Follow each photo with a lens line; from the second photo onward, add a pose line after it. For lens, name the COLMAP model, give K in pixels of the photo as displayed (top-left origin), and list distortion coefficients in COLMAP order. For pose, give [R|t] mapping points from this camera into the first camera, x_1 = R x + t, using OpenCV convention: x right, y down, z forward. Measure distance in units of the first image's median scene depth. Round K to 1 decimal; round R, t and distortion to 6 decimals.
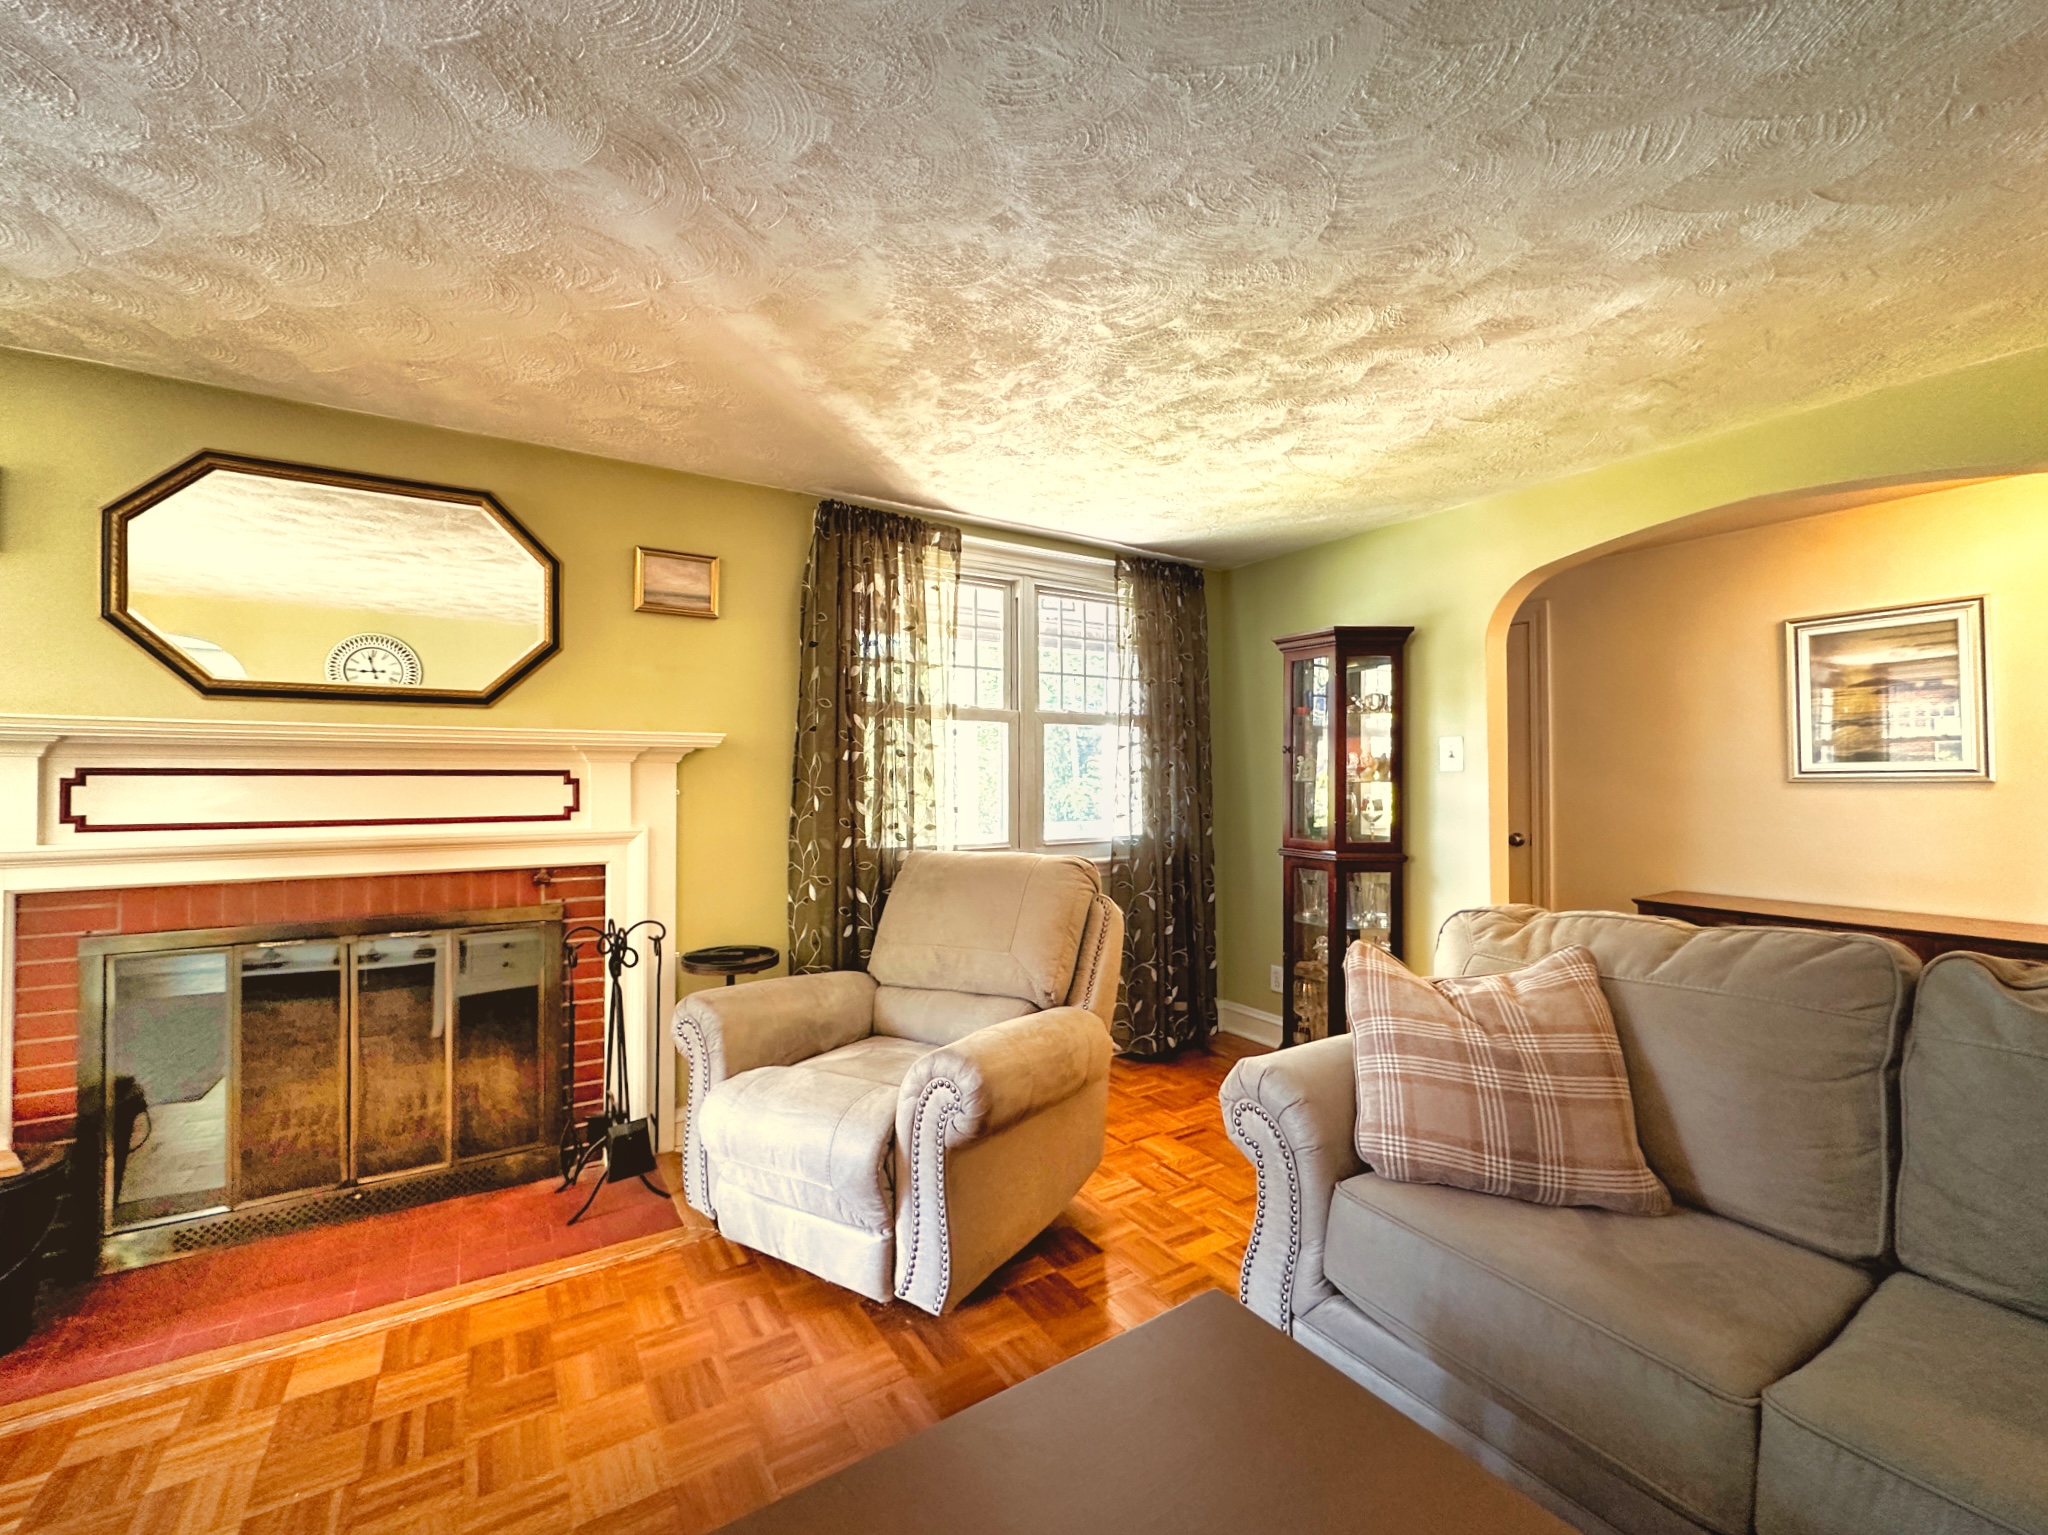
lens RADIAL K [[841.6, 0, 1024.0], [0, 841.6, 767.5], [0, 0, 1]] dist [-0.002872, 0.000036]
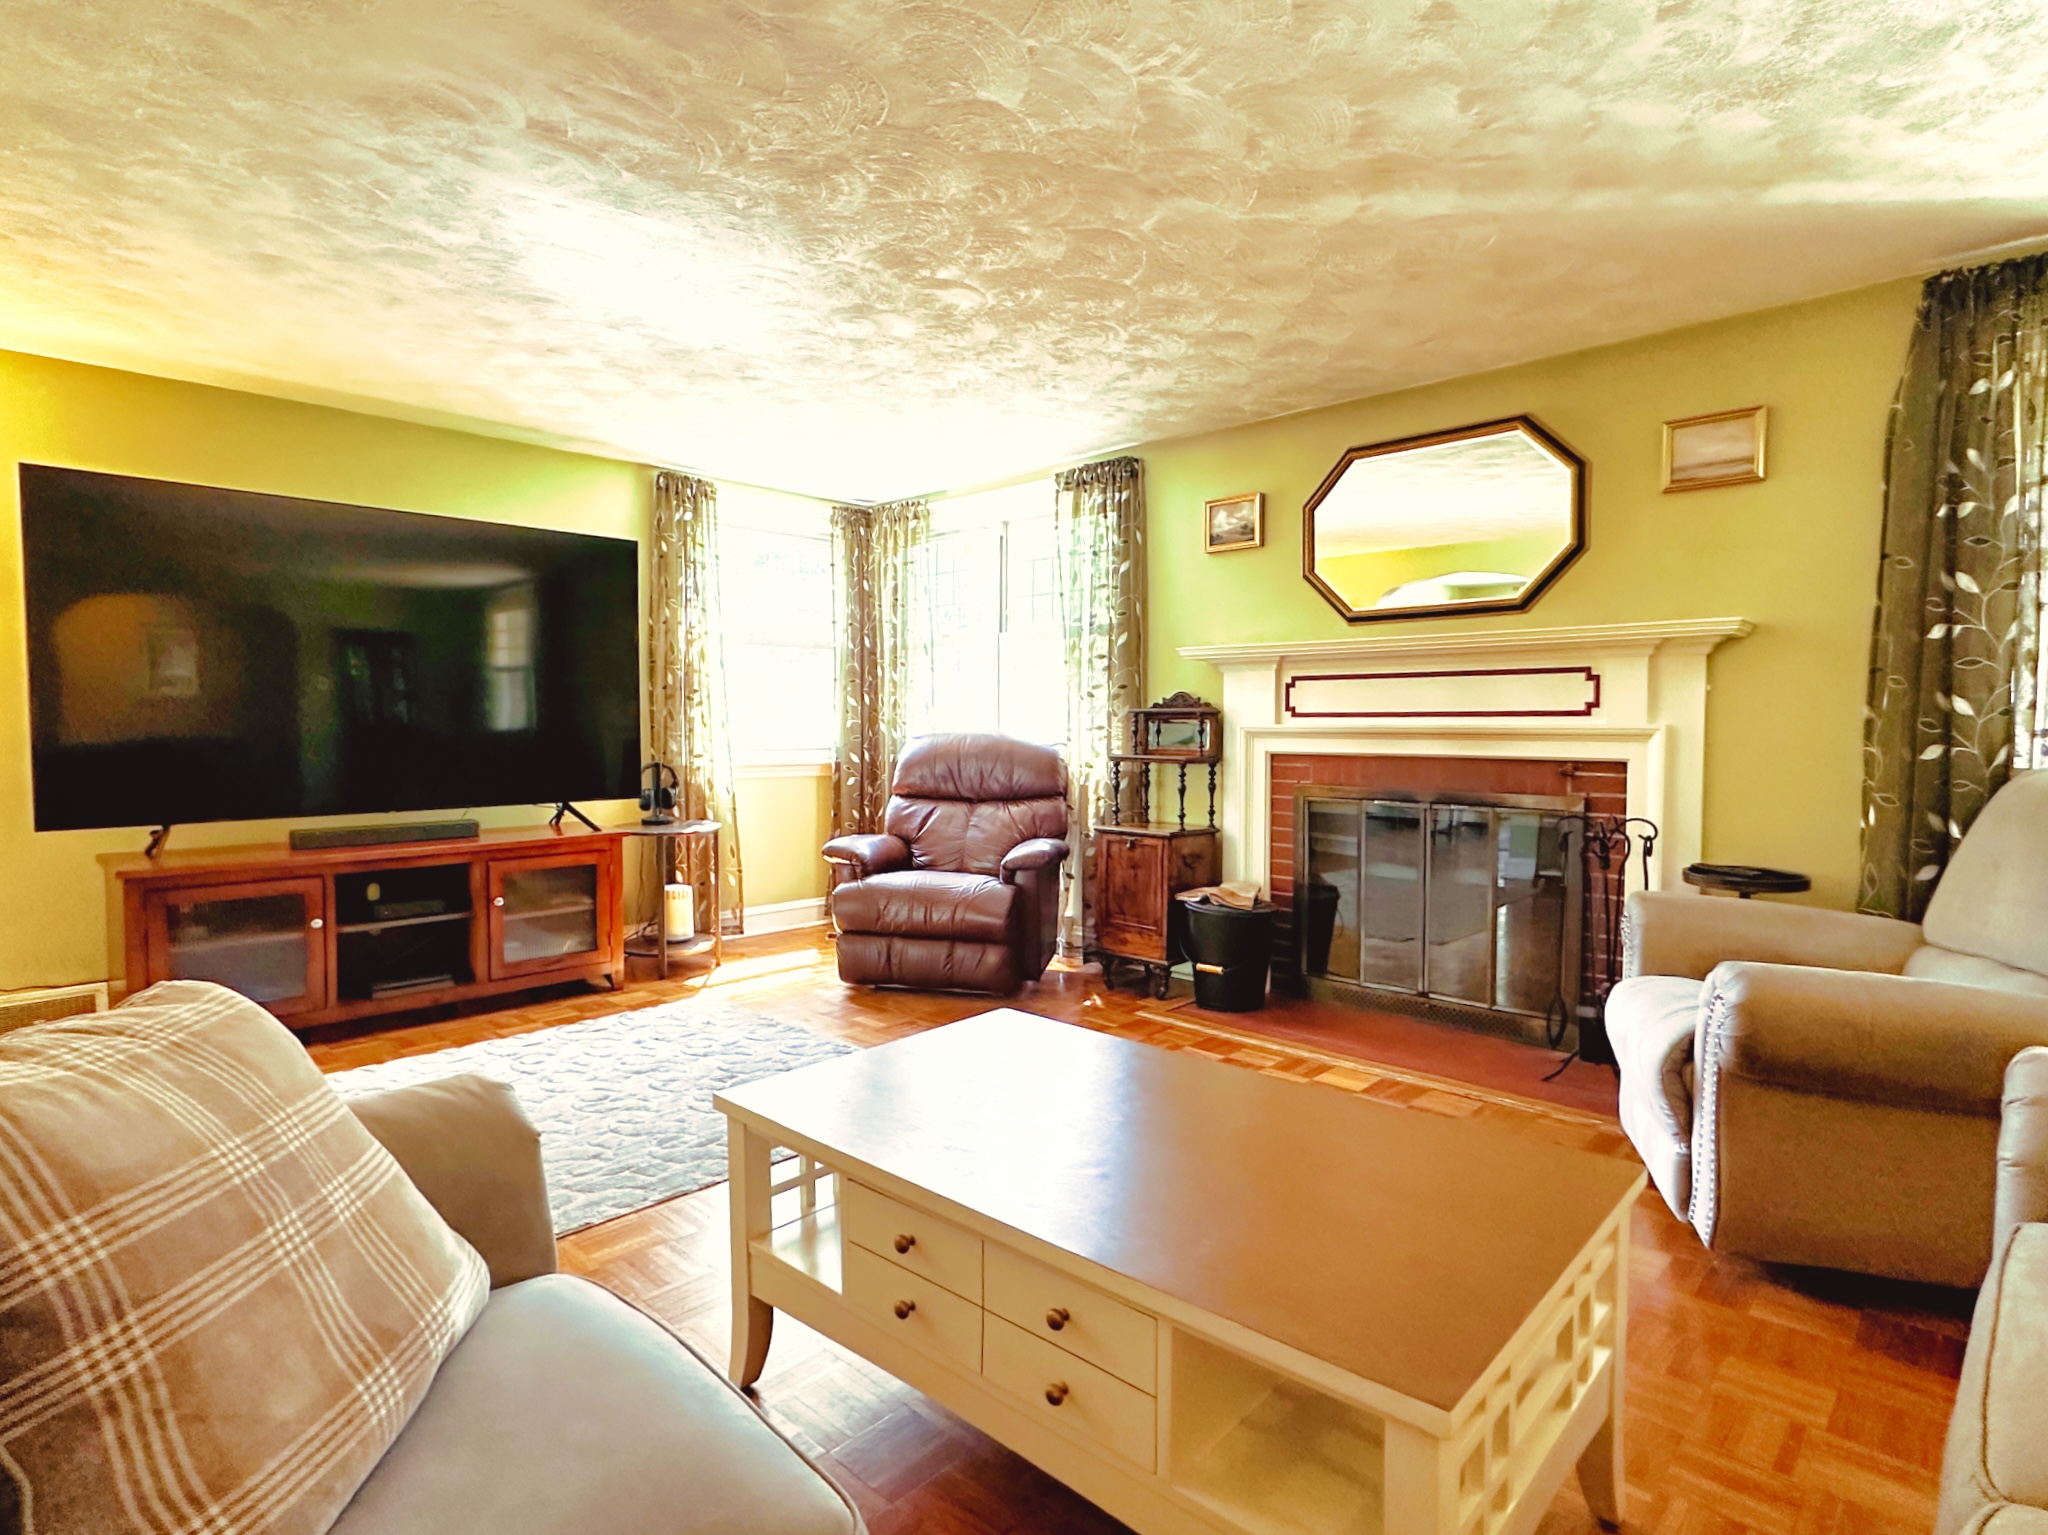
lens RADIAL K [[1071.0, 0, 1024.0], [0, 1071.0, 767.5], [0, 0, 1]] dist [-0.002187, 0.000406]
pose [[0.235445, 0.045739, -0.970811, 0.585660], [0.016871, 0.998549, 0.051137, 0.049252], [0.971741, -0.028418, 0.234332, 0.026069]]
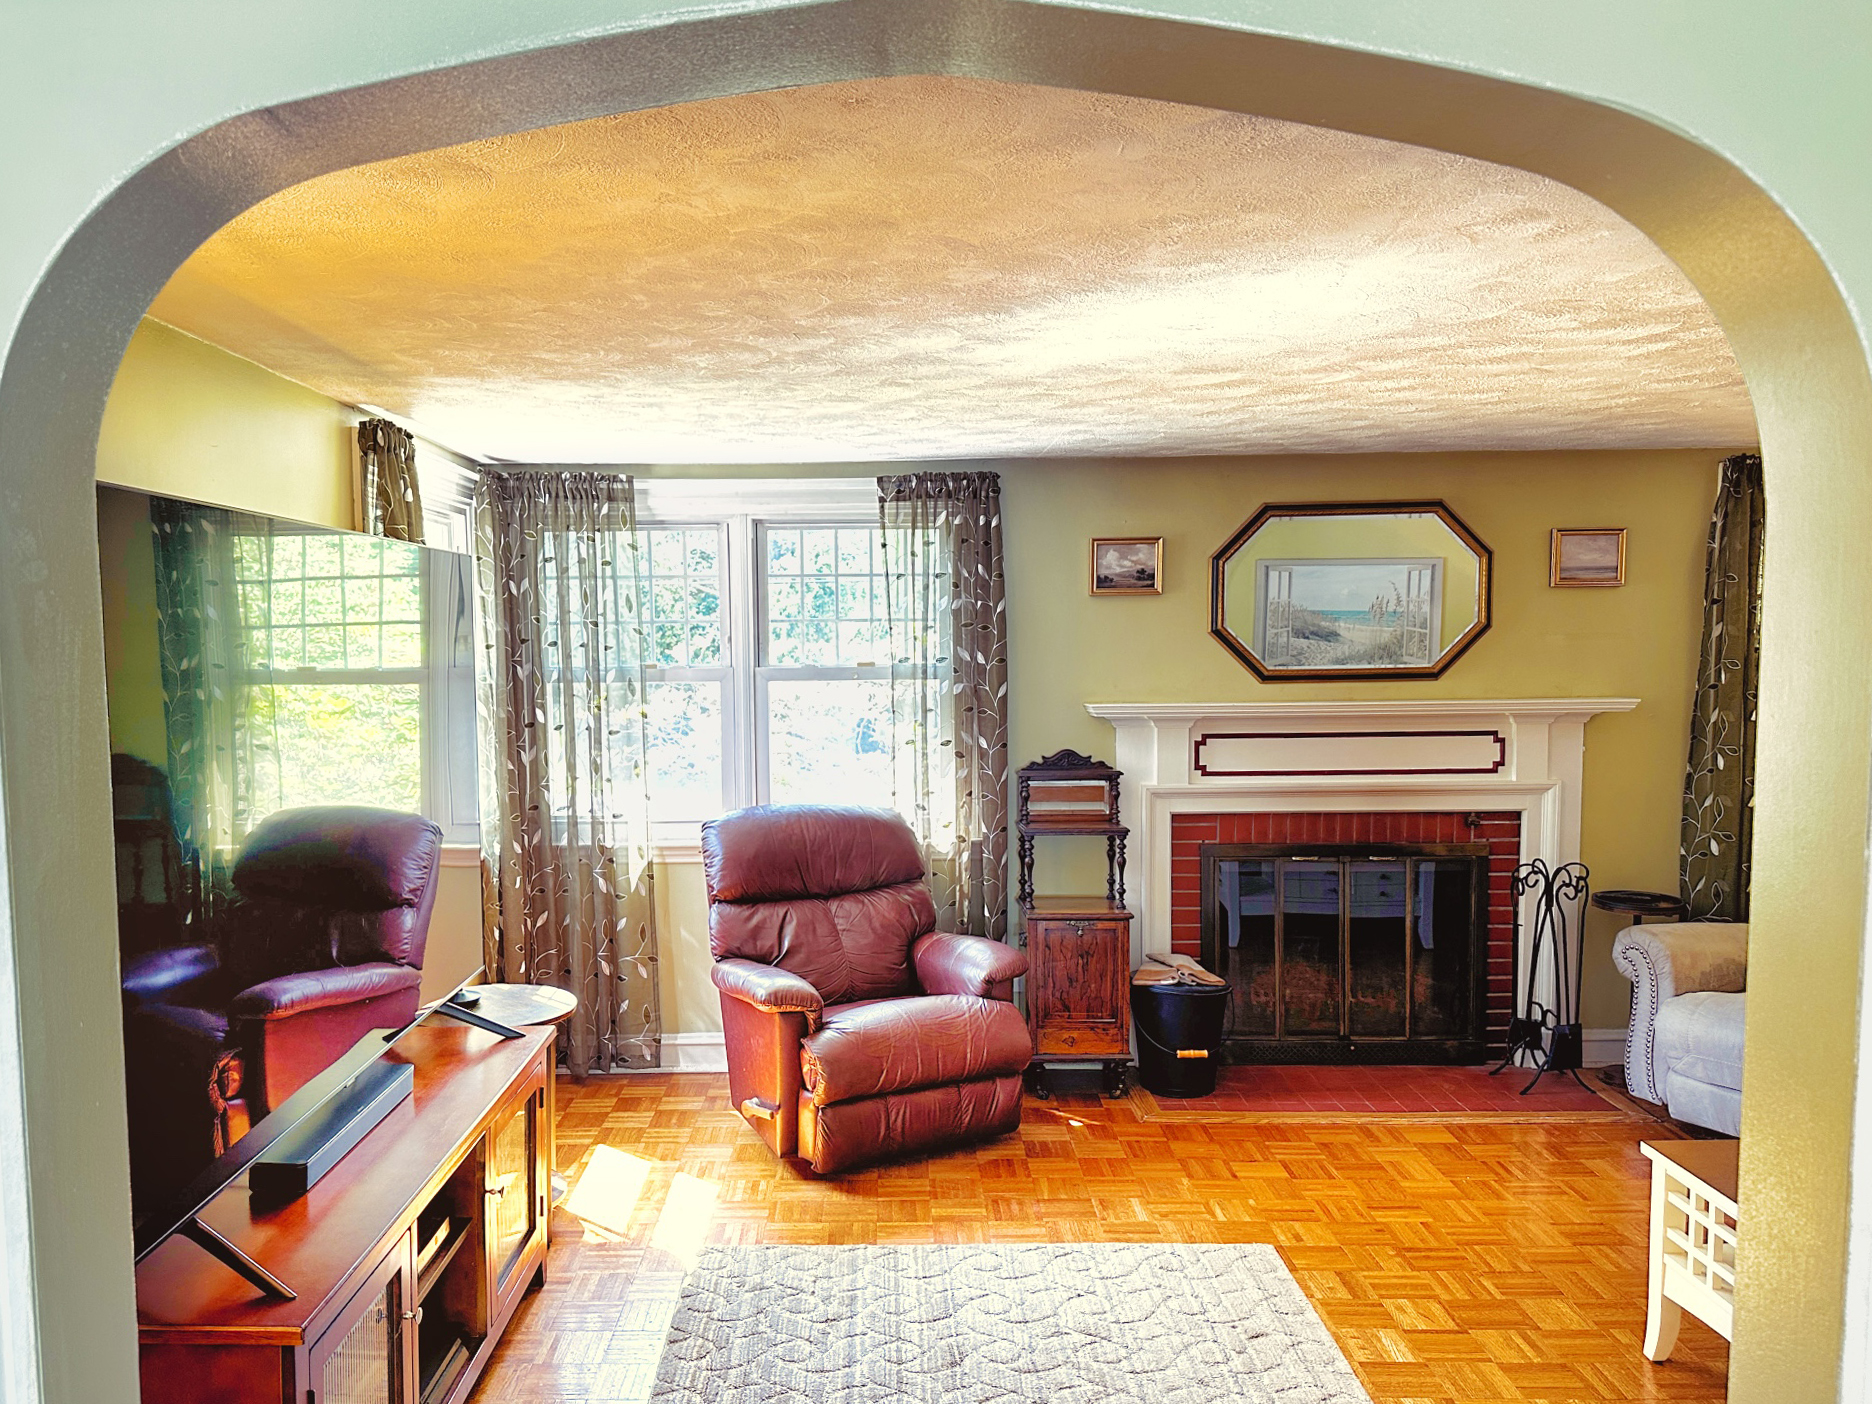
lens RADIAL K [[1383.3, 0, 865.4], [0, 1383.3, 759.5], [0, 0, 1]] dist [0.085264, -0.151617]
pose [[0.832518, 0.038194, -0.552680, -0.200489], [0.019240, 0.995026, 0.097744, -0.171903], [0.553664, -0.092008, 0.827642, -1.159427]]
